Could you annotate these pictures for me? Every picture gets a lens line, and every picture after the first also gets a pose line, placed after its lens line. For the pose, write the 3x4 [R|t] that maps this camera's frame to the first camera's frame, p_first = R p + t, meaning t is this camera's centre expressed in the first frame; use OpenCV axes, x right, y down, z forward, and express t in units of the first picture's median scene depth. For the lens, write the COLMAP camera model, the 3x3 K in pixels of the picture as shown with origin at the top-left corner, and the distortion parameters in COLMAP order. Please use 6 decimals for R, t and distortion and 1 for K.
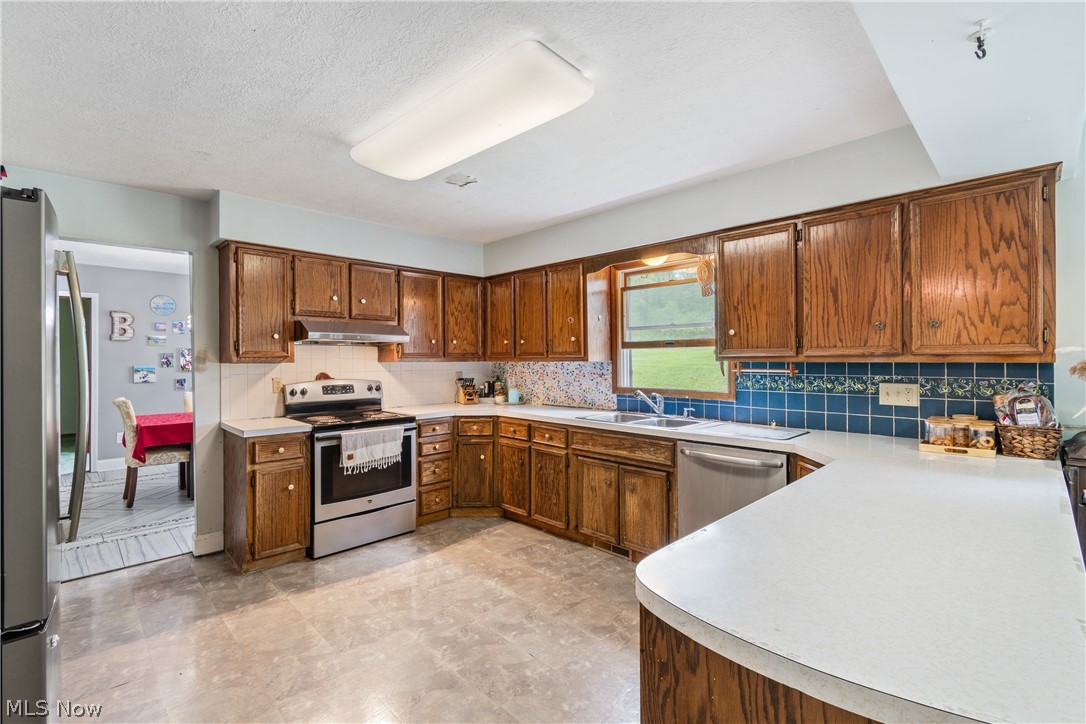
lens RADIAL K [[471.2, 0, 568.1], [0, 471.2, 353.9], [0, 0, 1]] dist [0.021928, -0.000430]
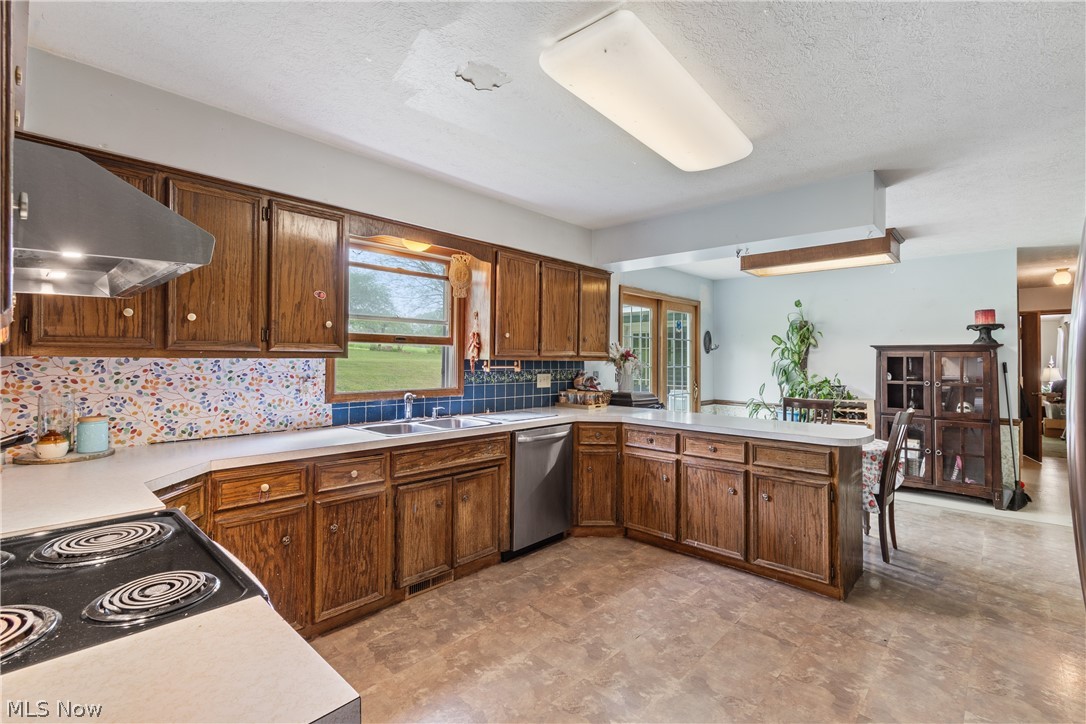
lens RADIAL K [[487.4, 0, 554.5], [0, 487.4, 341.3], [0, 0, 1]] dist [0.009471, -0.003295]
pose [[-0.002721, 0.041366, 0.999140, -0.781567], [-0.020381, 0.998934, -0.041413, 0.016286], [-0.999789, -0.020476, -0.001875, 0.789266]]
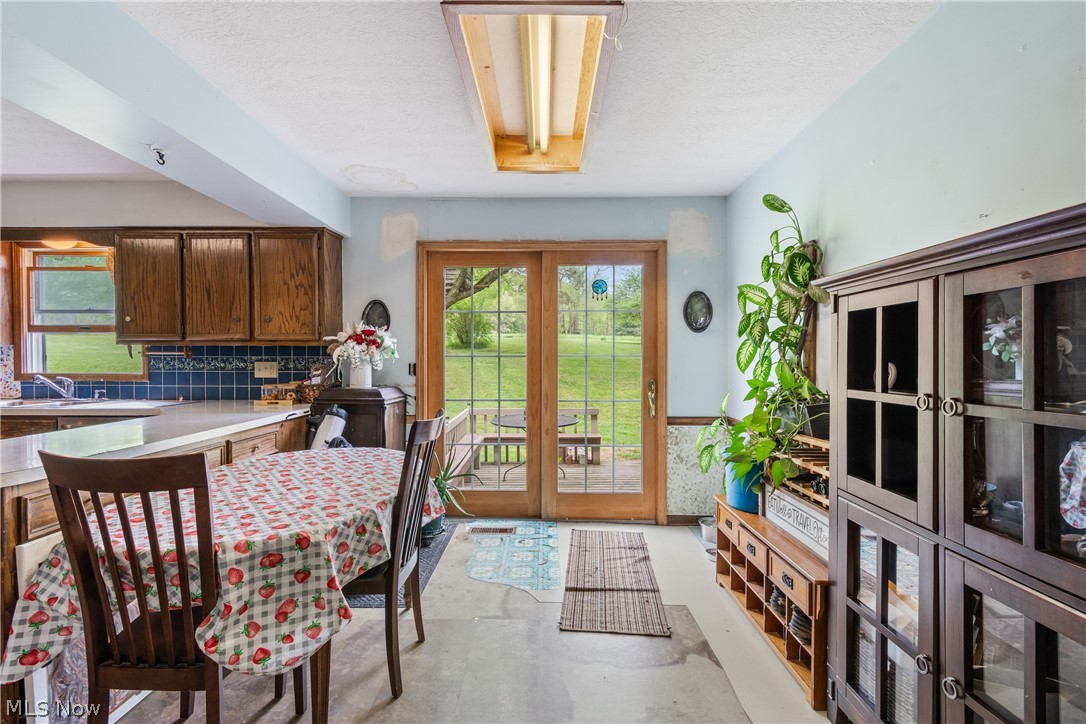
lens RADIAL K [[487.4, 0, 524.4], [0, 487.4, 360.3], [0, 0, 1]] dist [0.009471, -0.003295]
pose [[0.747126, 0.003172, 0.664674, 0.248914], [-0.012596, 0.999877, 0.009386, 0.028164], [-0.664563, -0.015385, 0.747074, -0.471129]]
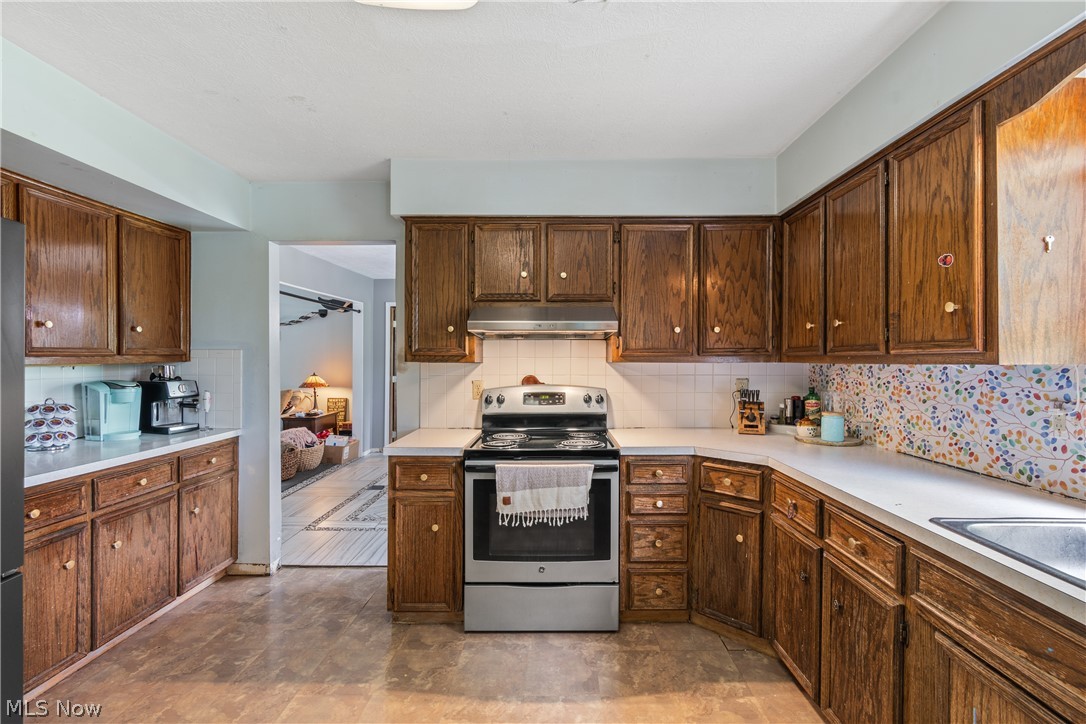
lens RADIAL K [[487.4, 0, 557.3], [0, 487.4, 362.5], [0, 0, 1]] dist [0.009471, -0.003295]
pose [[0.681805, 0.008313, -0.731486, 0.099737], [0.006356, 0.999830, 0.017287, 0.006025], [0.731506, -0.016436, 0.681637, 0.555435]]
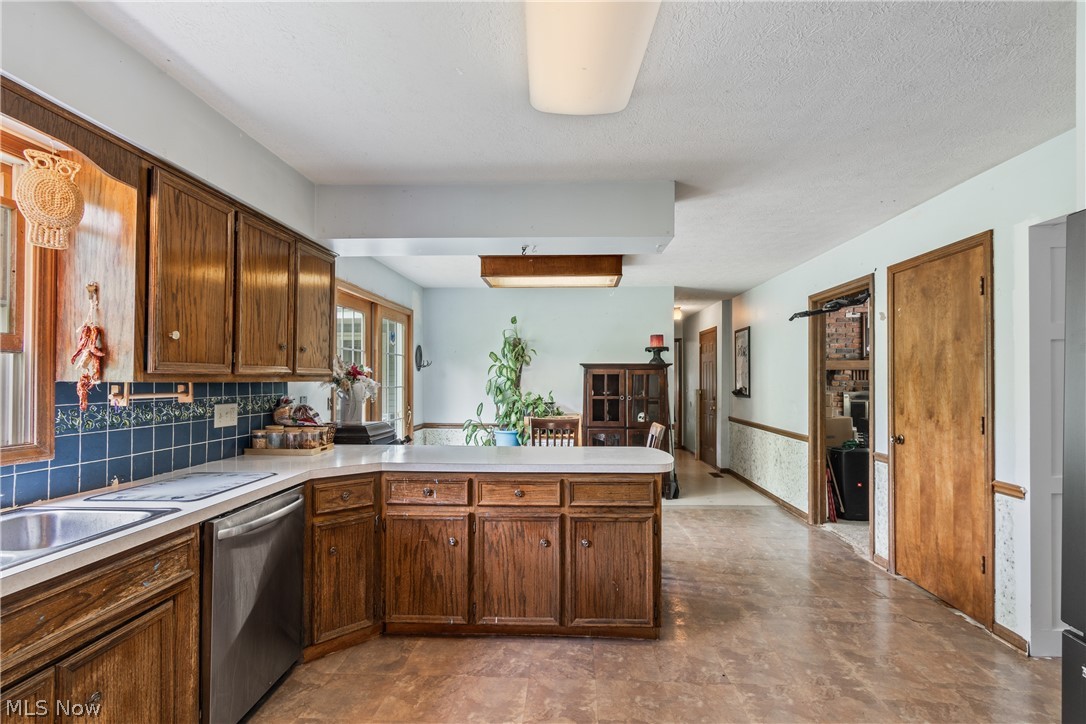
lens RADIAL K [[487.4, 0, 548.2], [0, 487.4, 369.2], [0, 0, 1]] dist [0.009471, -0.003295]
pose [[-0.636733, 0.020660, 0.770808, -0.414260], [-0.005248, 0.999502, -0.031125, 0.015380], [-0.771067, -0.023863, -0.636307, 0.920631]]
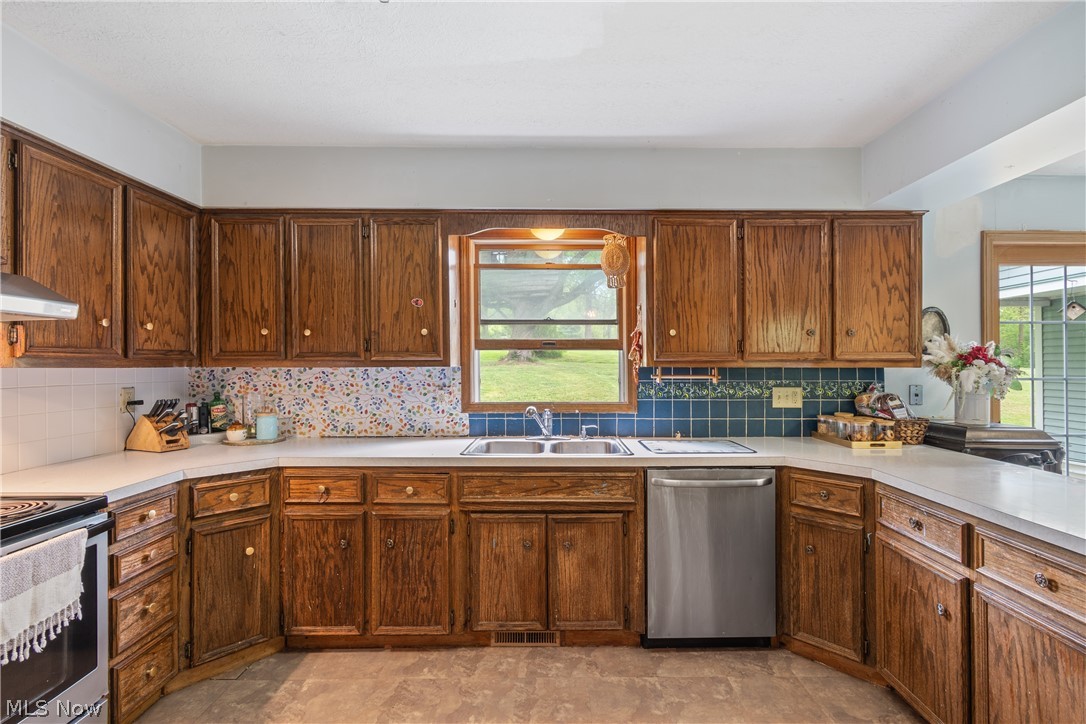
lens RADIAL K [[487.4, 0, 553.9], [0, 487.4, 359.3], [0, 0, 1]] dist [0.009471, -0.003295]
pose [[0.728272, 0.012925, 0.685167, -0.367662], [-0.010468, 0.999915, -0.007736, 0.010608], [-0.685209, -0.001539, 0.728345, 0.452181]]
